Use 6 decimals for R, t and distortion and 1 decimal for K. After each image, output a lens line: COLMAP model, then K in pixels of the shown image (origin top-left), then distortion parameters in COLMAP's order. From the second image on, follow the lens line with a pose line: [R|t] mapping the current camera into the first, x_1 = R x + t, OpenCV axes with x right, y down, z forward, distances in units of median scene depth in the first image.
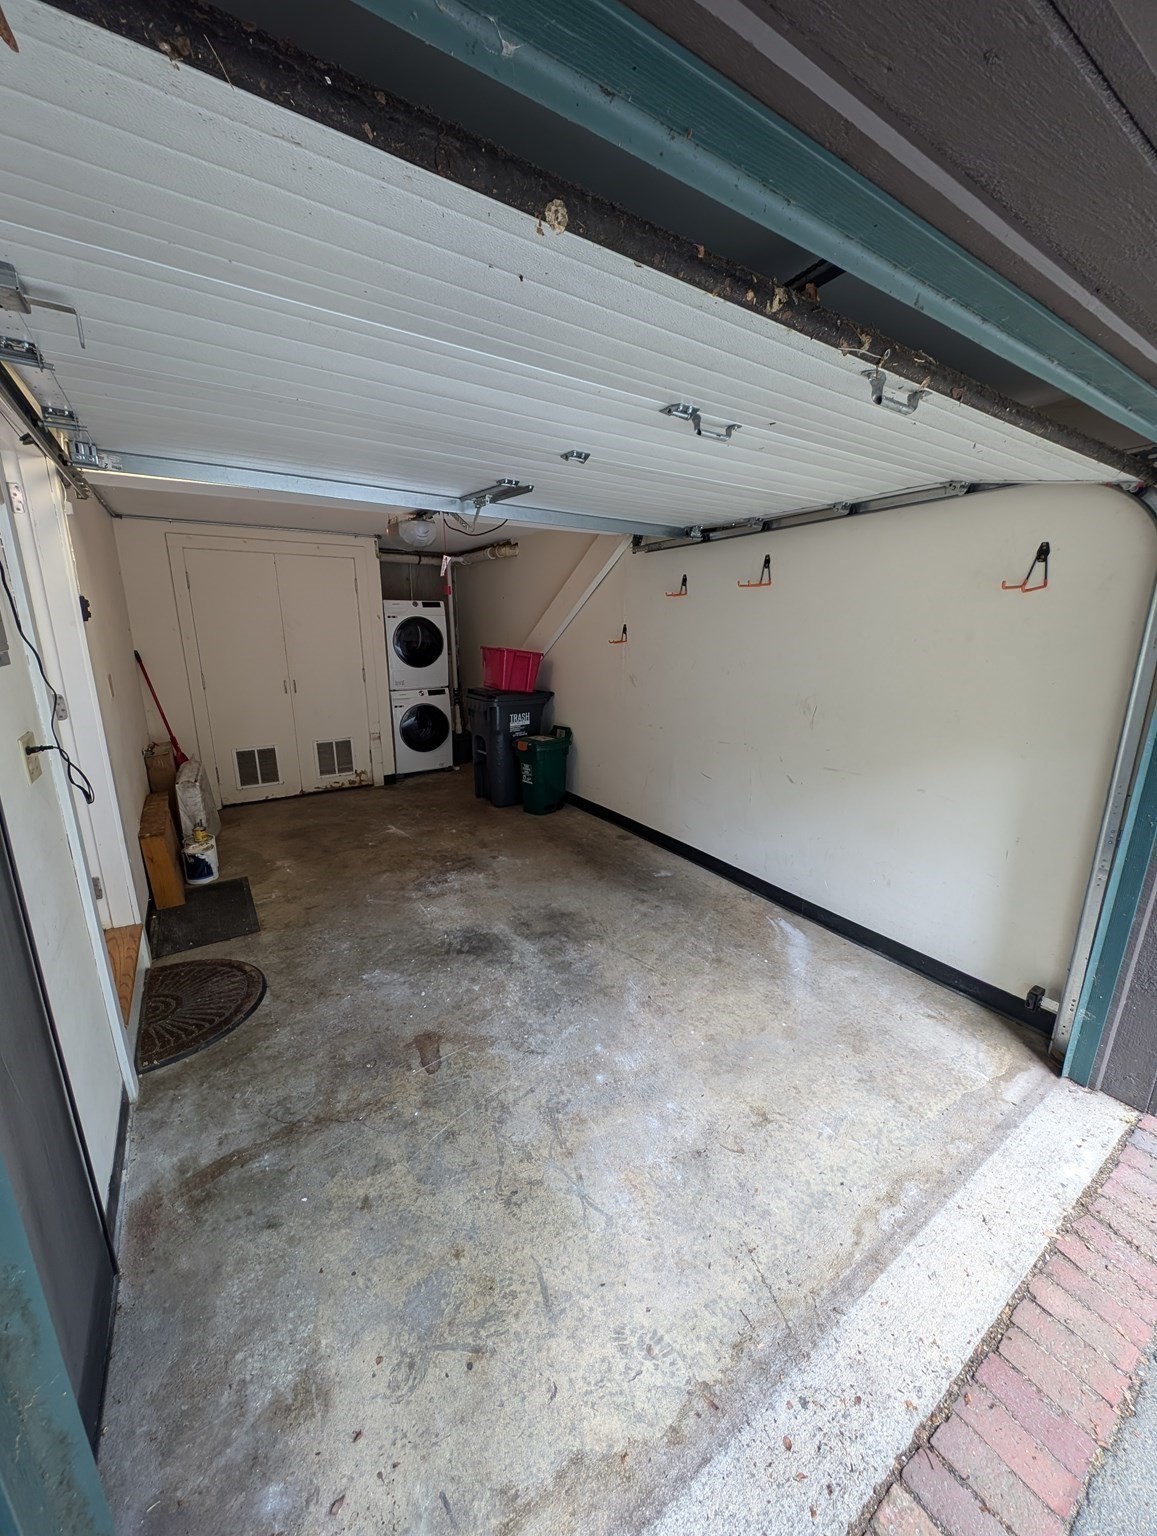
lens RADIAL K [[569.9, 0, 573.4], [0, 569.9, 767.7], [0, 0, 1]] dist [-0.002631, -0.000381]
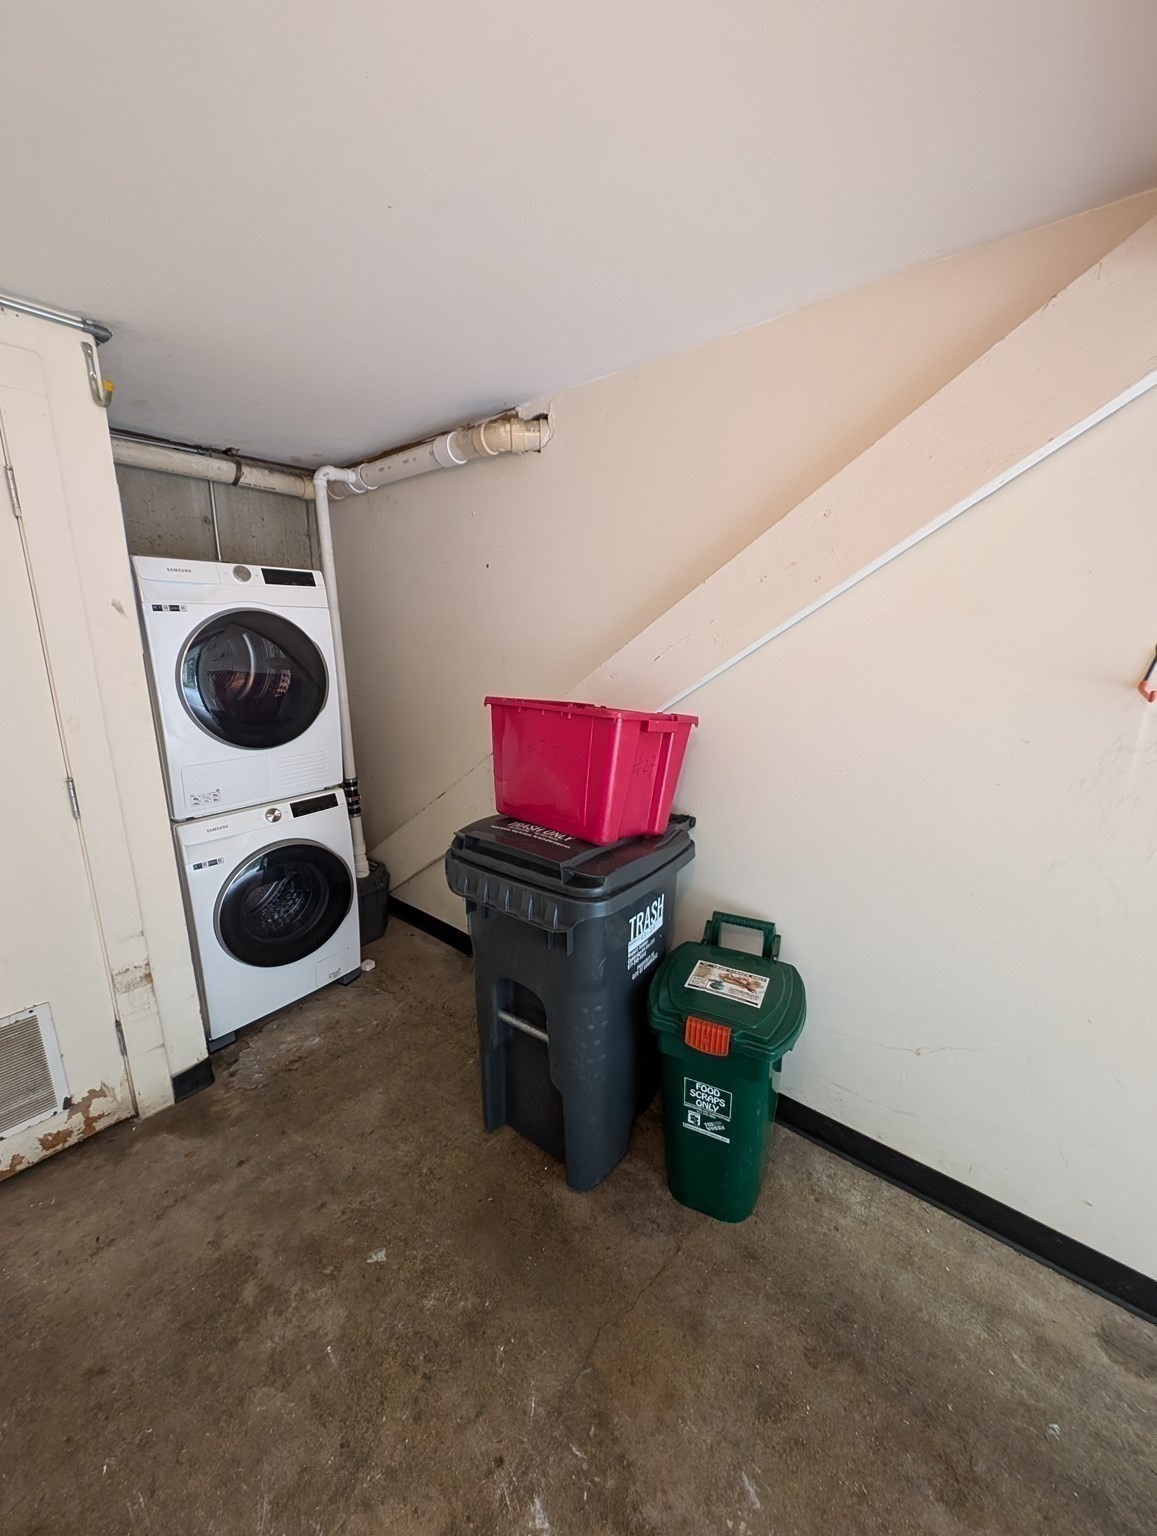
lens RADIAL K [[569.9, 0, 580.8], [0, 569.9, 767.5], [0, 0, 1]] dist [-0.002631, -0.000381]
pose [[0.951932, -0.066179, 0.299076, -0.191044], [0.070618, 0.997495, -0.004046, -0.150888], [-0.298059, 0.024971, 0.954221, 0.603307]]
